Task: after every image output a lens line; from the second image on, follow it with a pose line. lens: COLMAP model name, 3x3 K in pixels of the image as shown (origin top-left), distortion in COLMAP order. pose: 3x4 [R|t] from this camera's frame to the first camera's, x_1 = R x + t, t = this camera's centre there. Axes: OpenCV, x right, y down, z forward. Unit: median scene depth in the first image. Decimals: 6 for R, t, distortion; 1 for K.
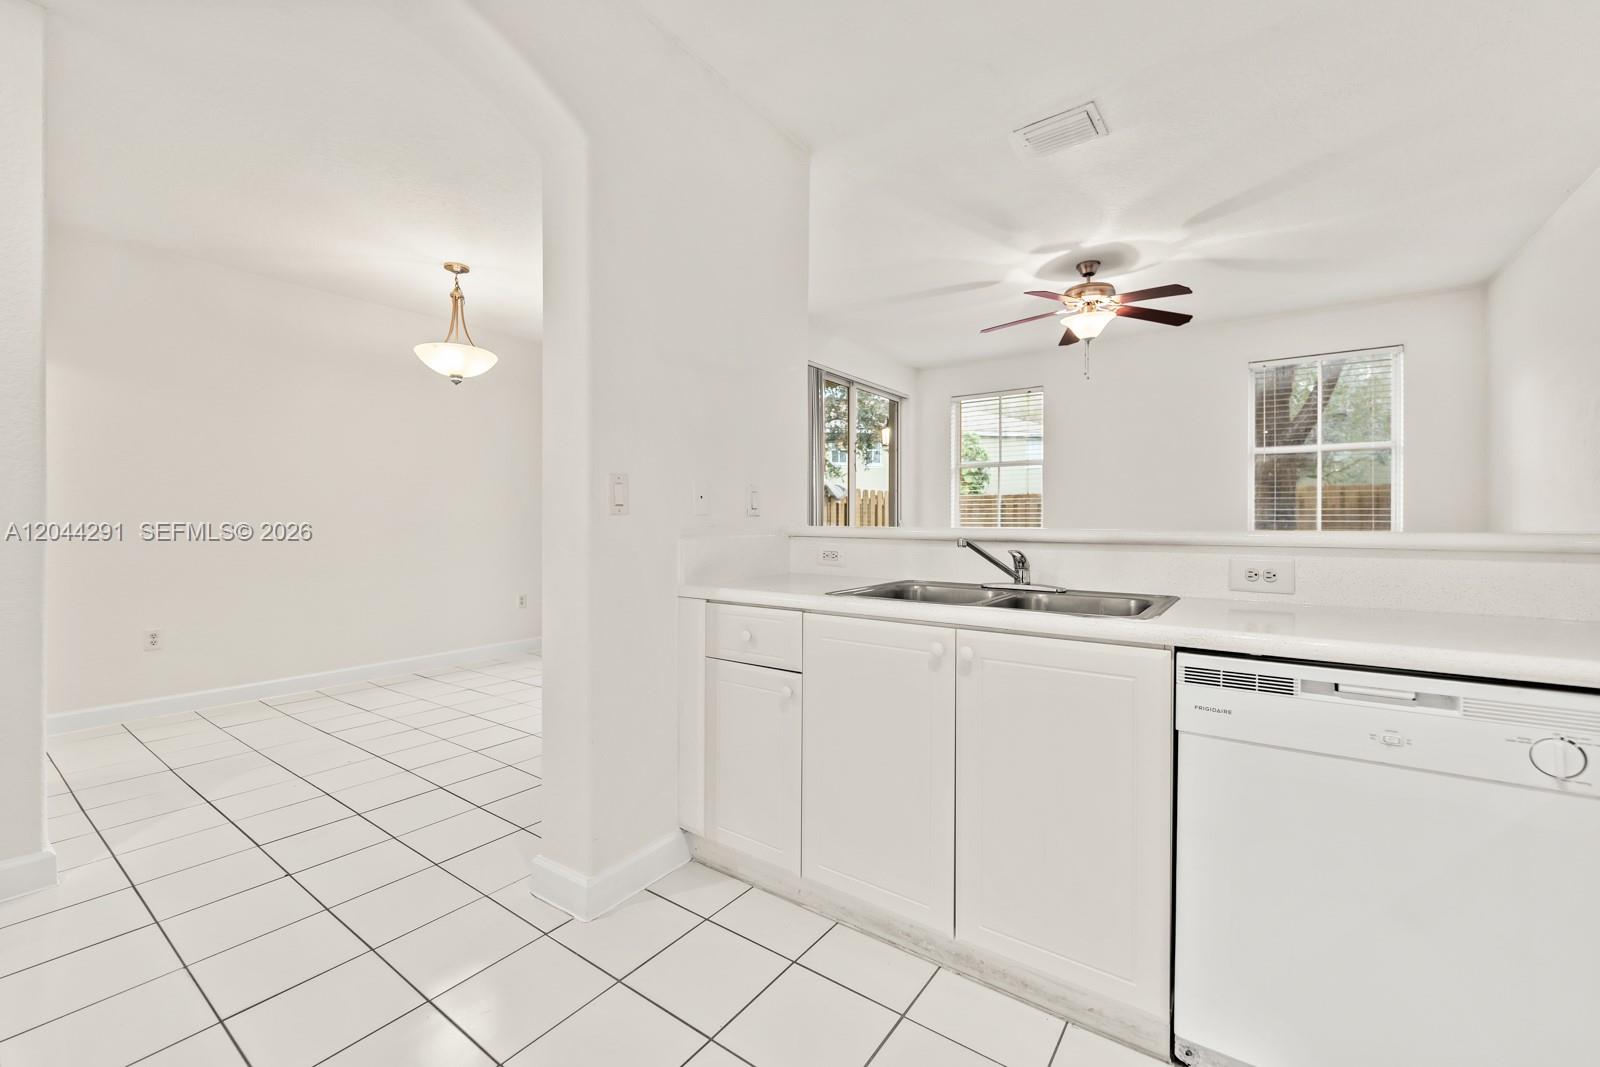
lens RADIAL K [[651.5, 0, 798.1], [0, 651.5, 524.2], [0, 0, 1]] dist [0.000559, 0.000006]
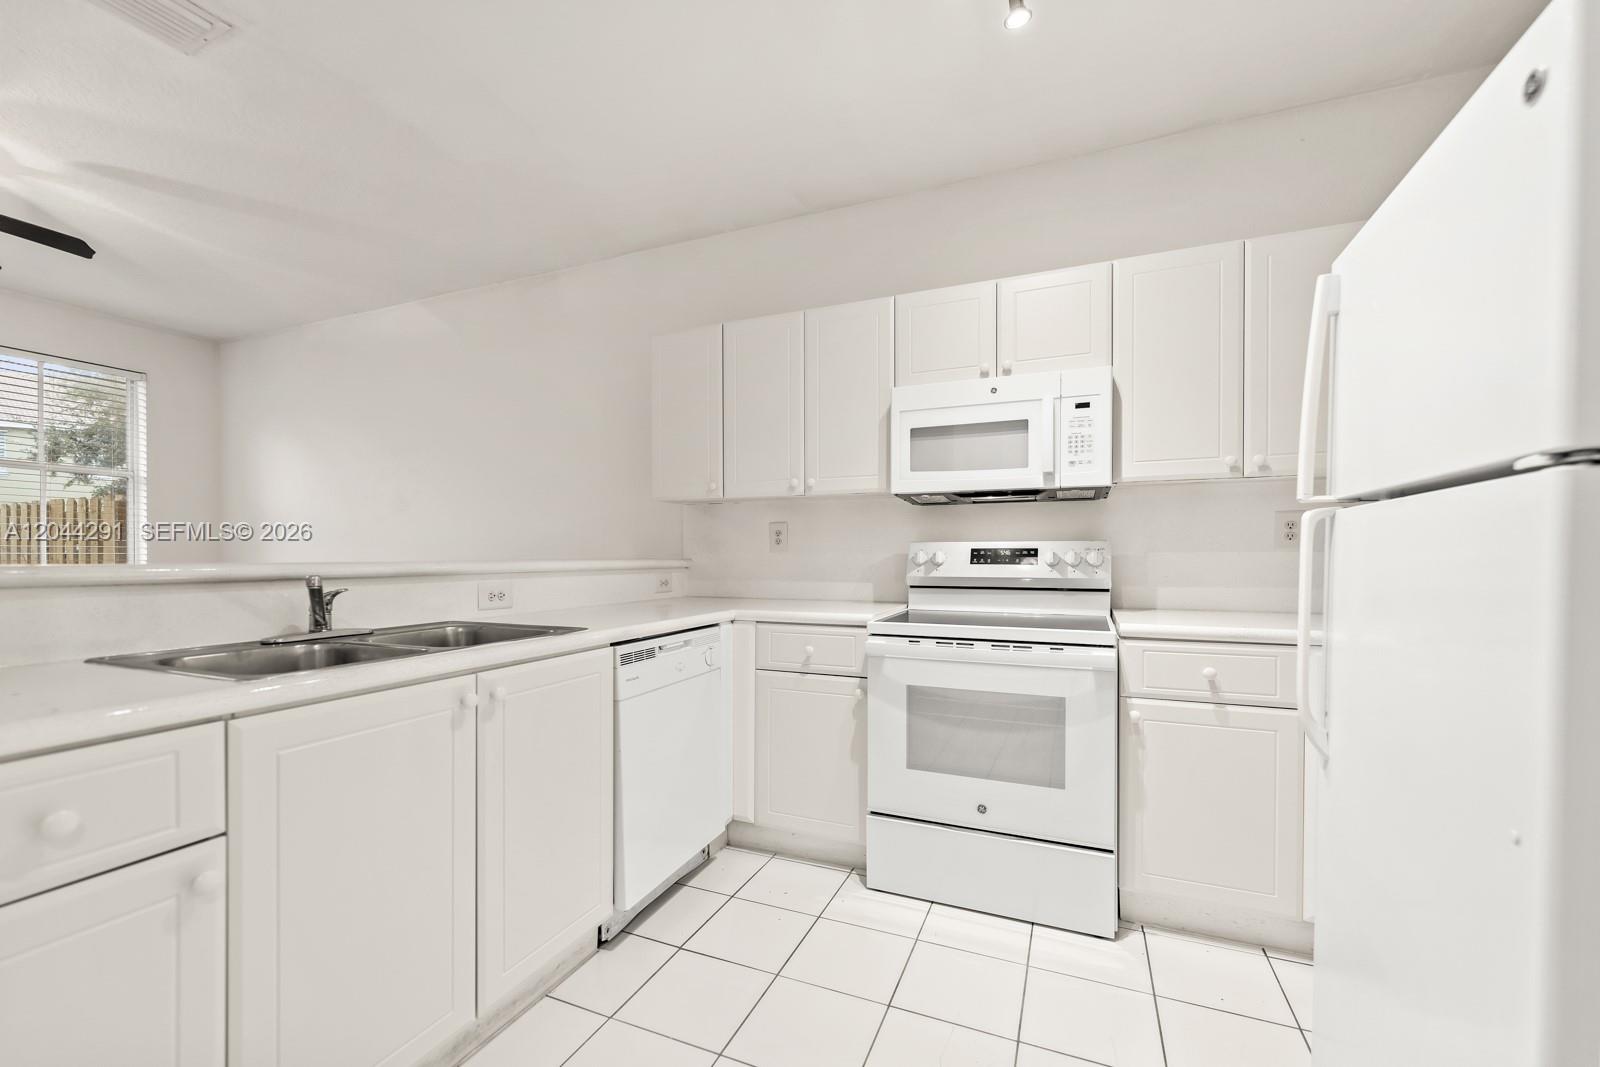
lens RADIAL K [[656.9, 0, 801.4], [0, 656.9, 559.4], [0, 0, 1]] dist [0.000797, -0.000433]
pose [[-0.223315, -0.008423, 0.974710, -0.687143], [0.004416, 0.999944, 0.009653, -0.003343], [-0.974736, 0.006460, -0.223265, 0.706804]]
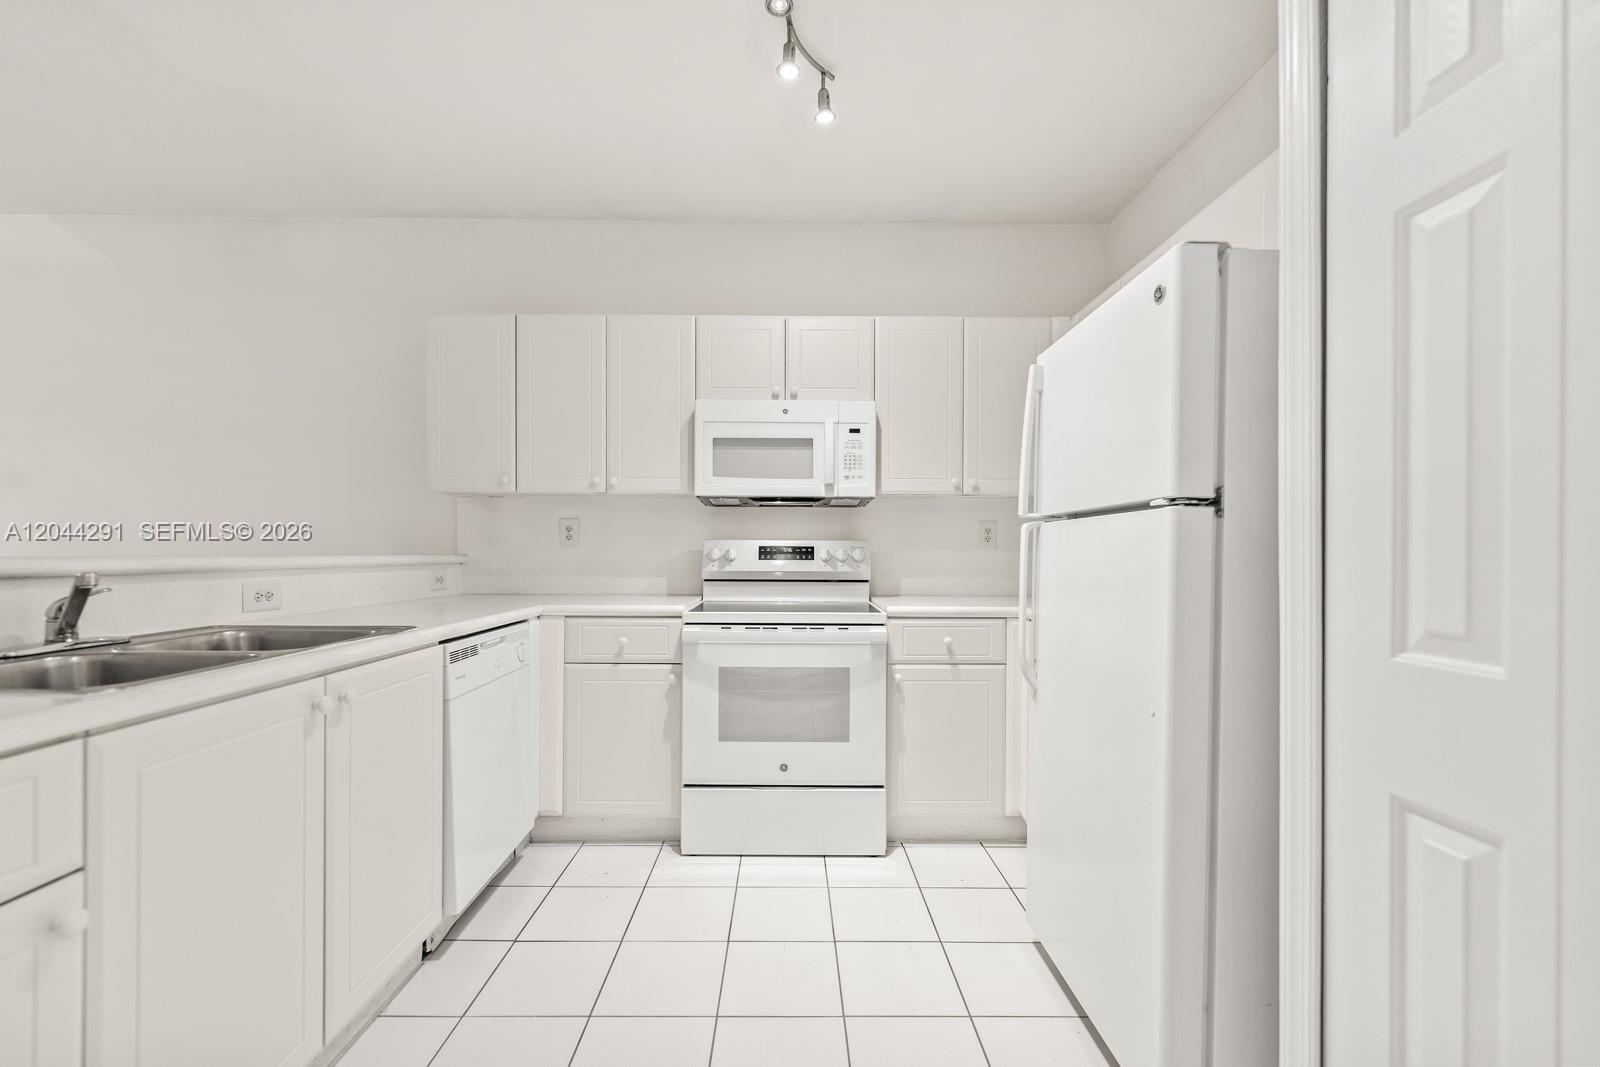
lens RADIAL K [[653.7, 0, 794.4], [0, 653.7, 551.3], [0, 0, 1]] dist [-0.000908, -0.000289]
pose [[-0.594673, -0.004728, 0.803954, -0.736139], [-0.003343, 0.999989, 0.003409, -0.004684], [-0.803961, -0.000660, -0.594682, 0.939280]]
